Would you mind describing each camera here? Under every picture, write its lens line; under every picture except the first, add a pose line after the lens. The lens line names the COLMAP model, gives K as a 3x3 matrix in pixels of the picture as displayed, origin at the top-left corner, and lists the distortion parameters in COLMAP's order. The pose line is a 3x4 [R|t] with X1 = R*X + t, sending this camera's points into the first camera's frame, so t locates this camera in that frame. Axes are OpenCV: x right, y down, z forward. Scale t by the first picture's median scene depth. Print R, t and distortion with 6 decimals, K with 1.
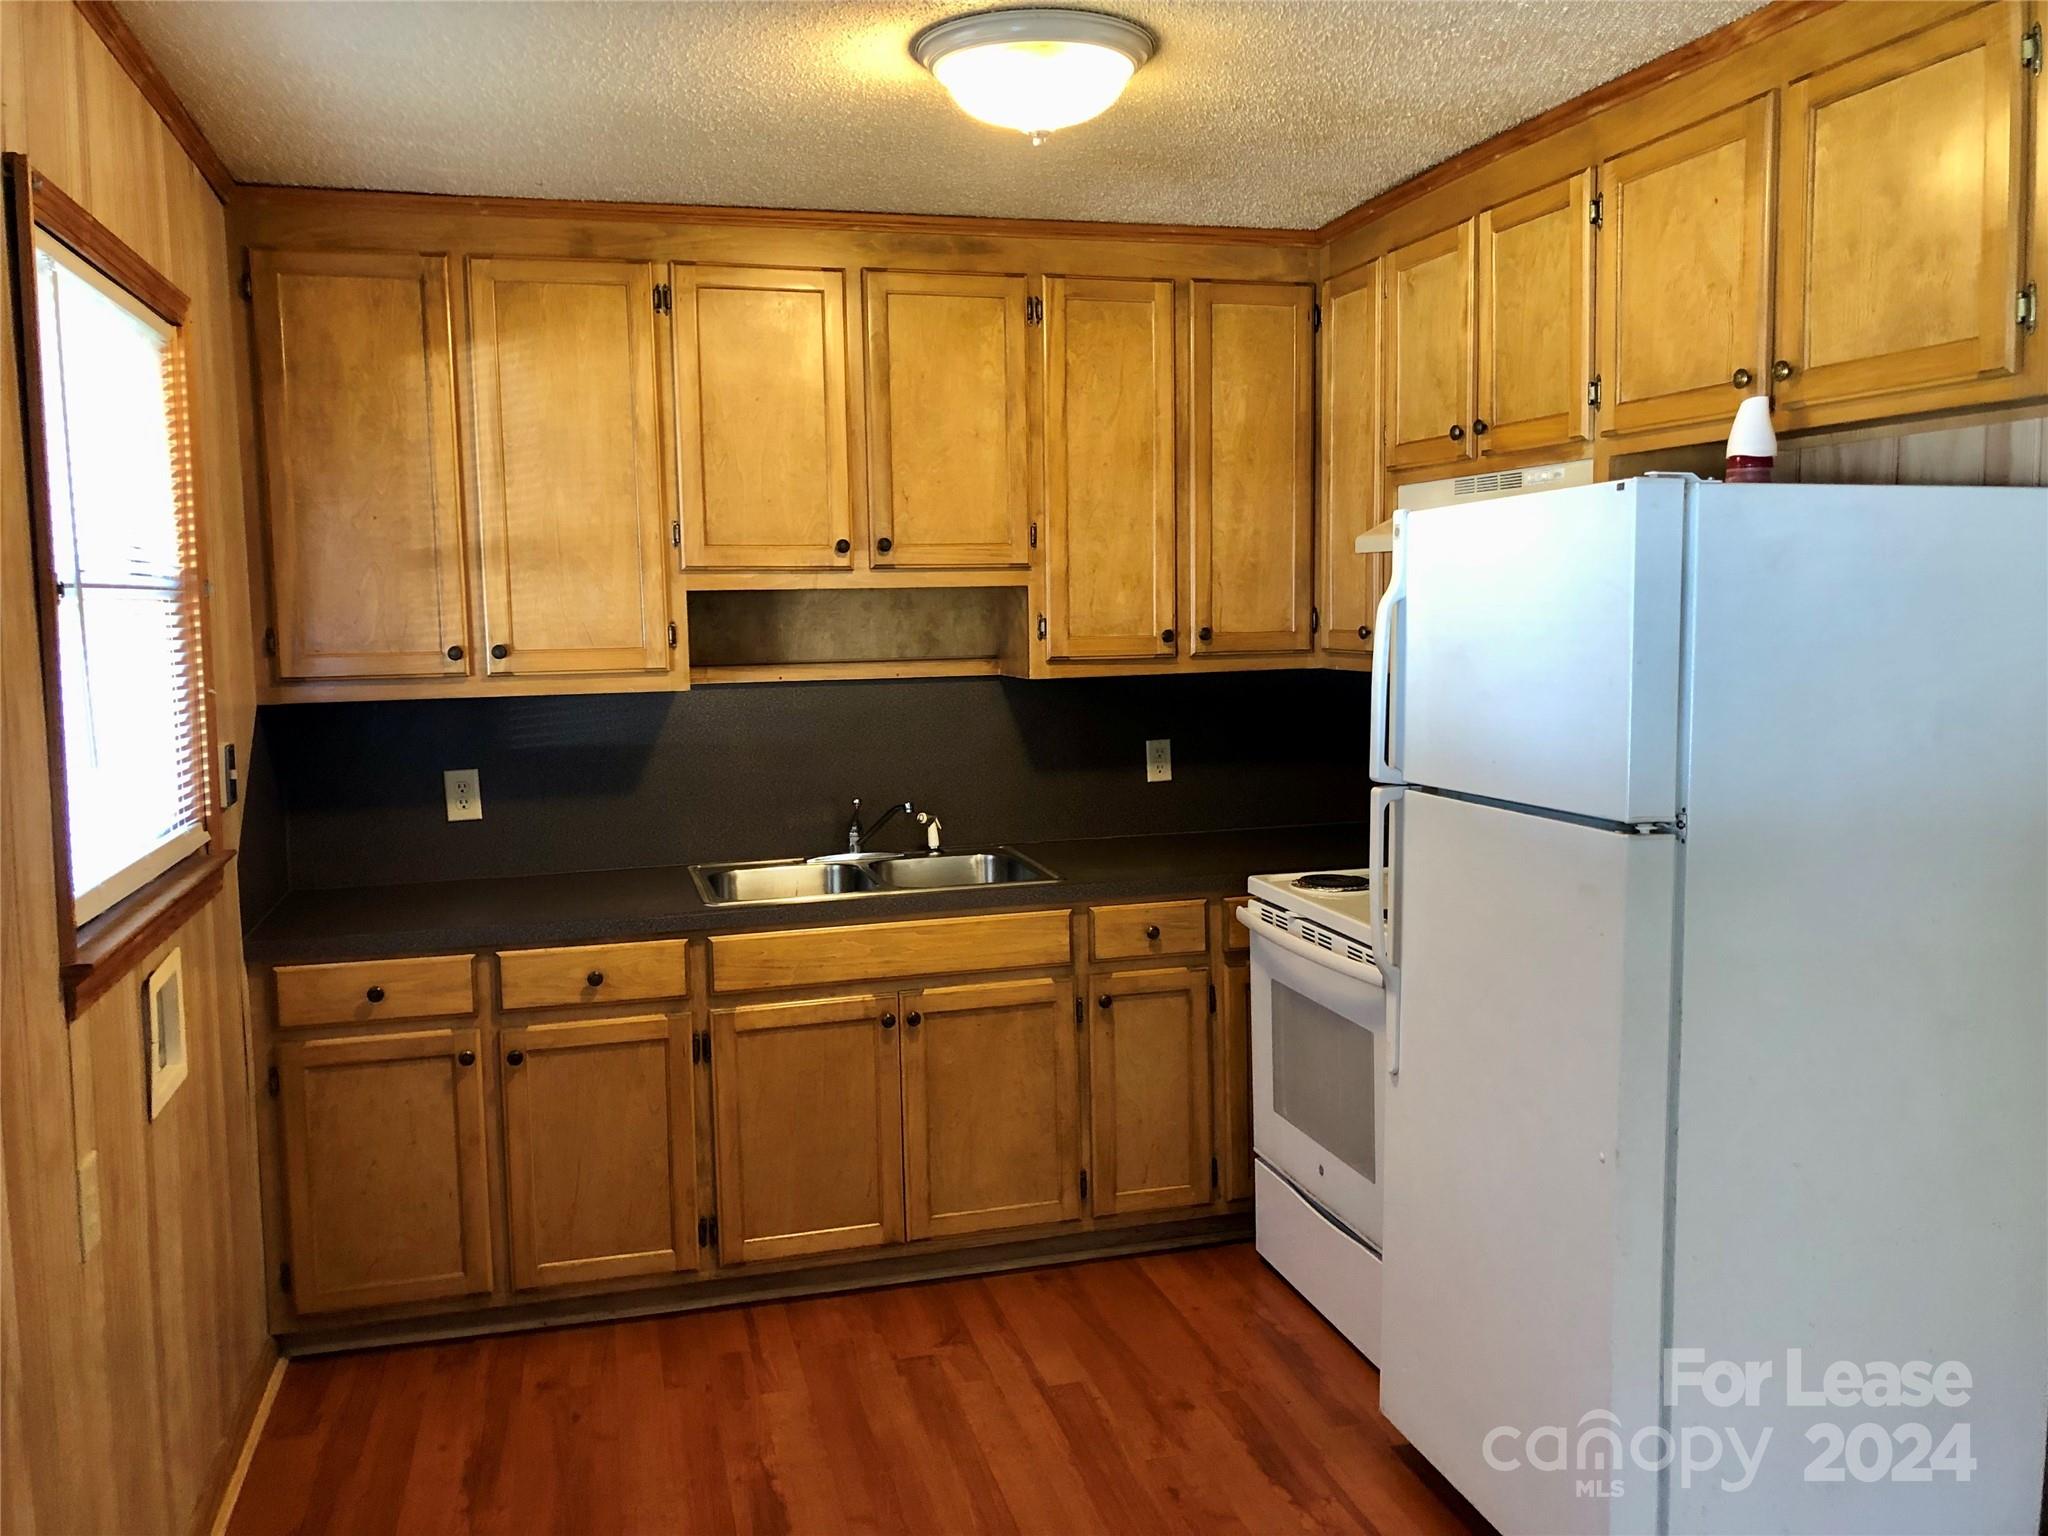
lens RADIAL K [[1710.9, 0, 1013.7], [0, 1710.9, 759.1], [0, 0, 1]] dist [0.063181, -0.053344]
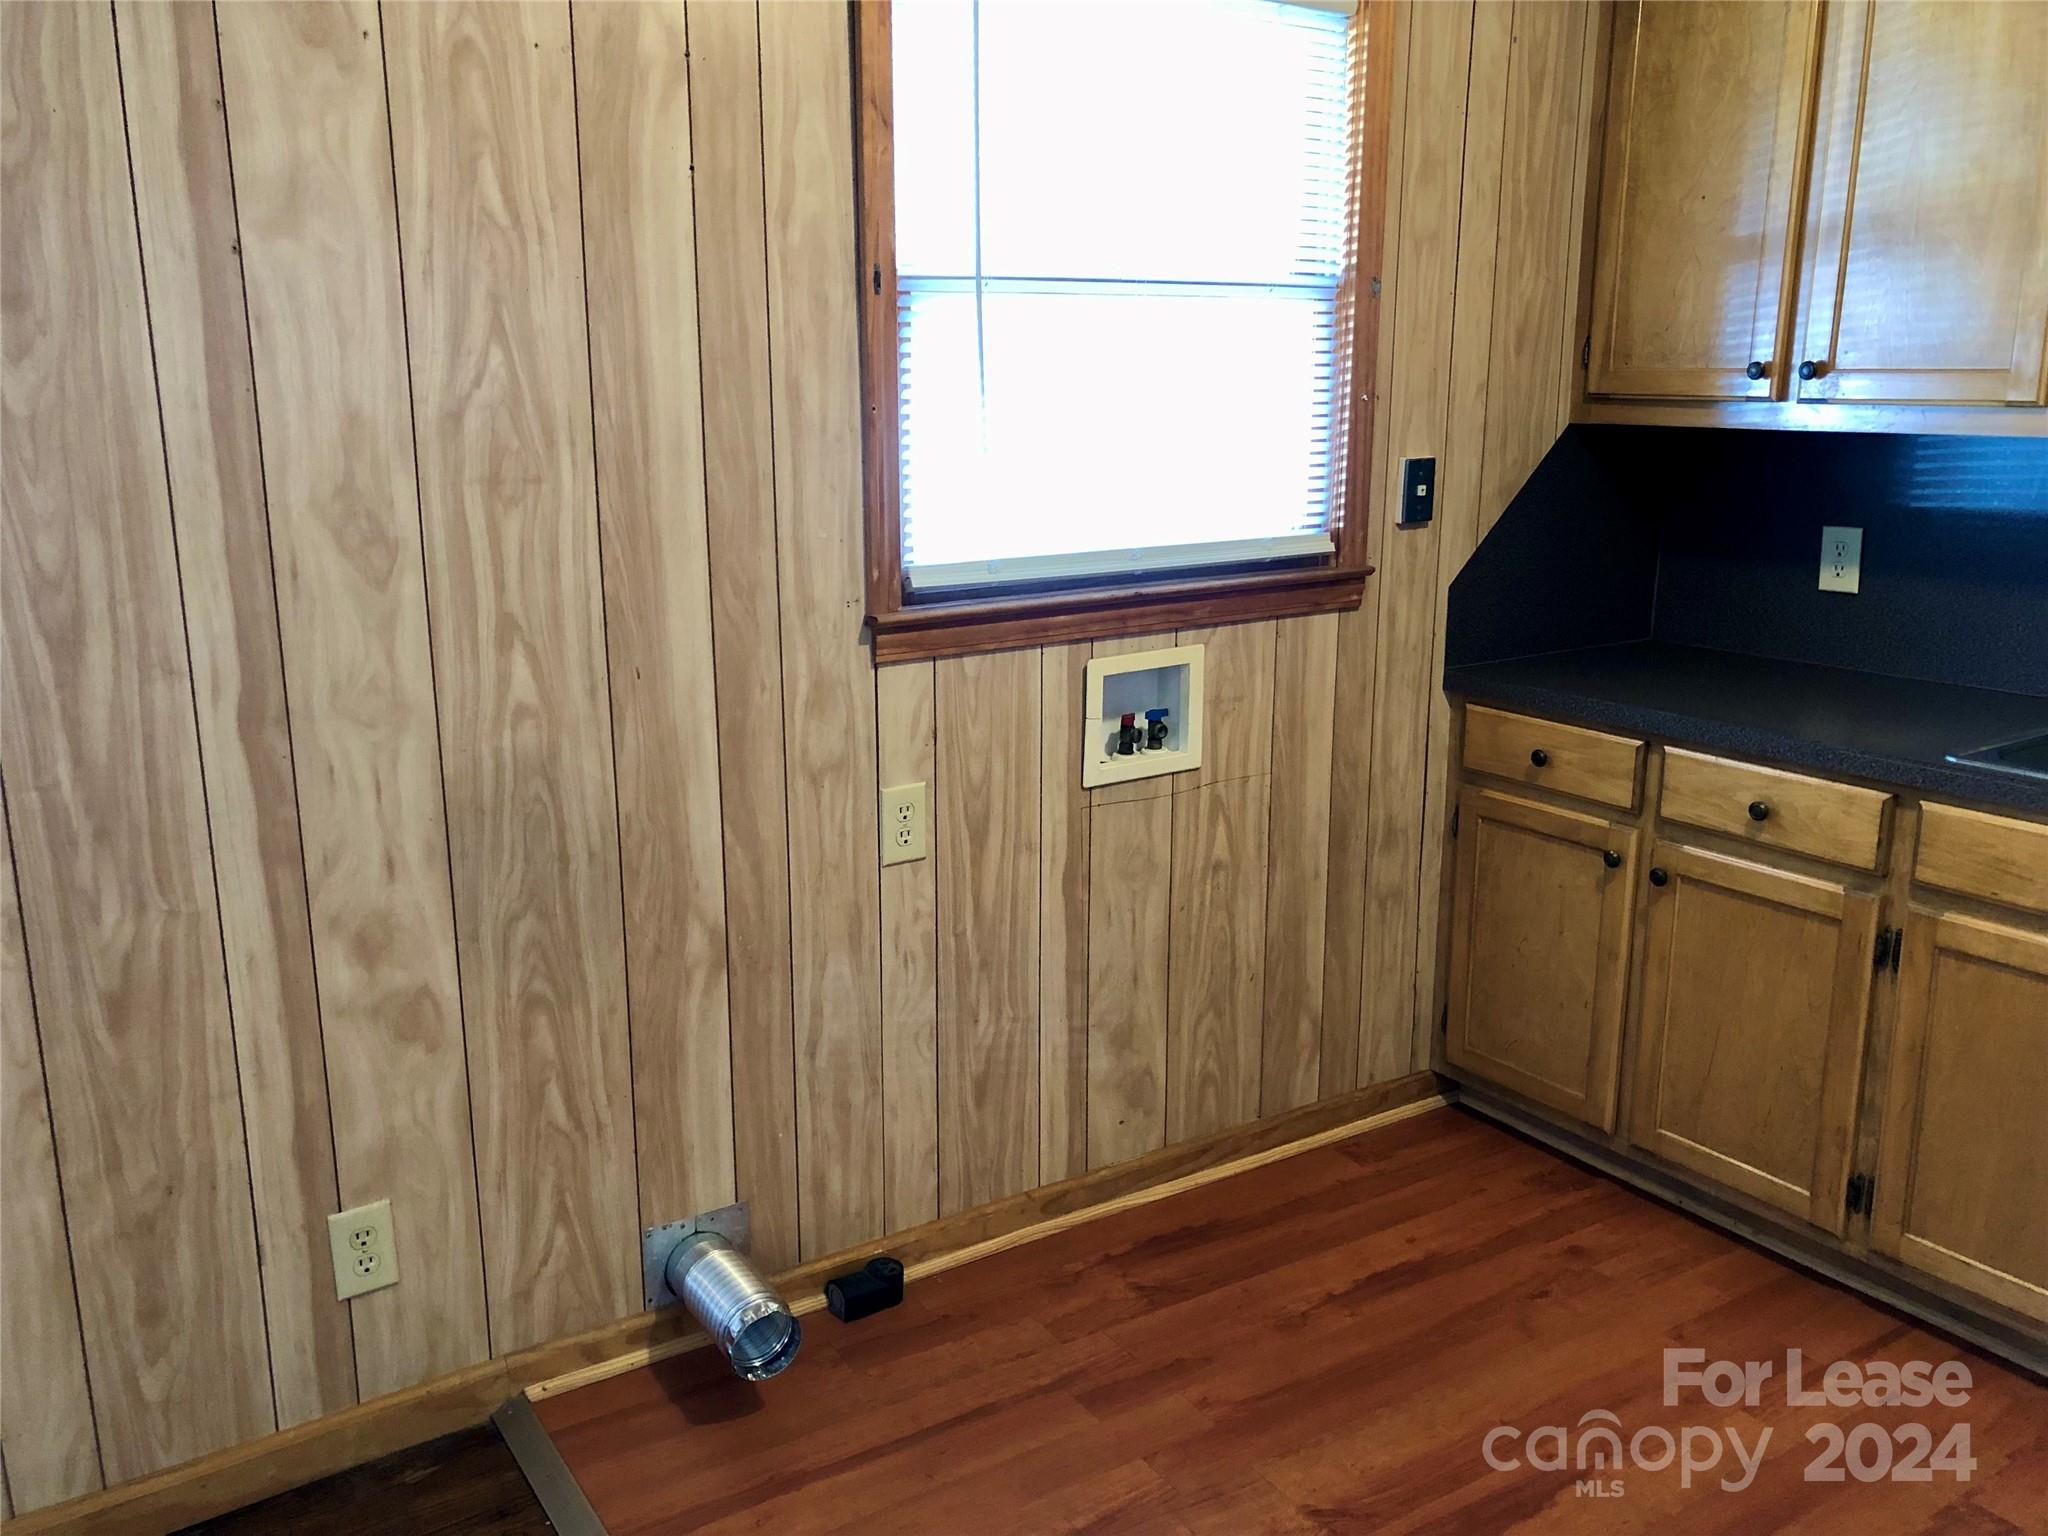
lens RADIAL K [[1710.9, 0, 1023.0], [0, 1710.9, 759.6], [0, 0, 1]] dist [0.063181, -0.053344]
pose [[0.332932, 0.236790, -0.912736, 0.335838], [-0.099557, 0.971374, 0.215688, -0.026462], [0.937680, 0.019060, 0.346976, 0.422868]]
